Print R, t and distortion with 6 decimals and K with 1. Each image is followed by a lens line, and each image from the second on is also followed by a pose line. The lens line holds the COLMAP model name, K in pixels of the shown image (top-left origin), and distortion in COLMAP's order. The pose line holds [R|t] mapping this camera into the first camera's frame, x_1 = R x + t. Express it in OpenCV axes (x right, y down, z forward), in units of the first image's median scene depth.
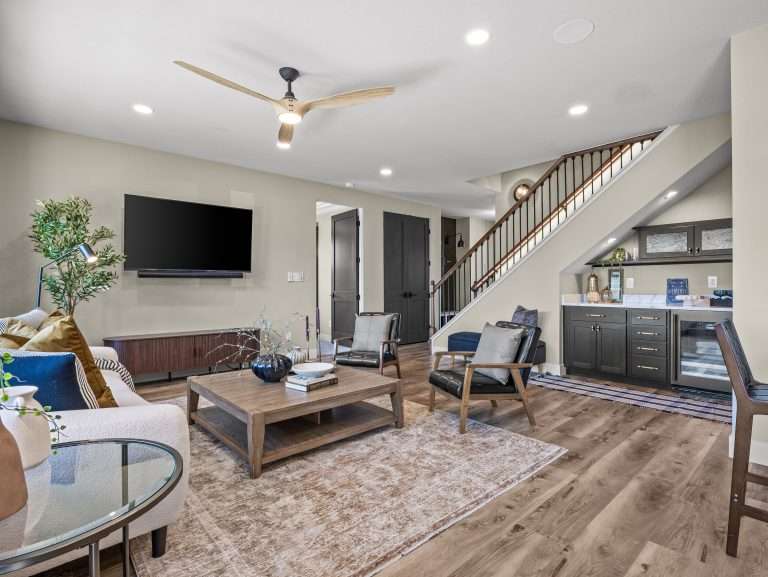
lens RADIAL K [[395.0, 0, 385.0], [0, 395.0, 288.9], [0, 0, 1]] dist [0.003338, 0.001068]
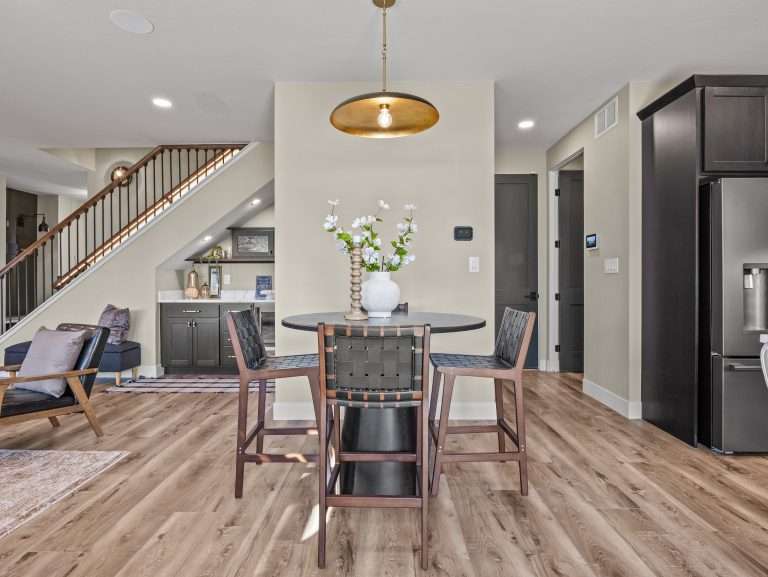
lens RADIAL K [[424.3, 0, 383.1], [0, 424.3, 282.8], [0, 0, 1]] dist [-0.007193, 0.001654]
pose [[0.682769, -0.001192, 0.730633, 0.078873], [0.005086, 0.999982, -0.003121, 0.000312], [-0.730617, 0.005847, 0.682763, -0.093796]]
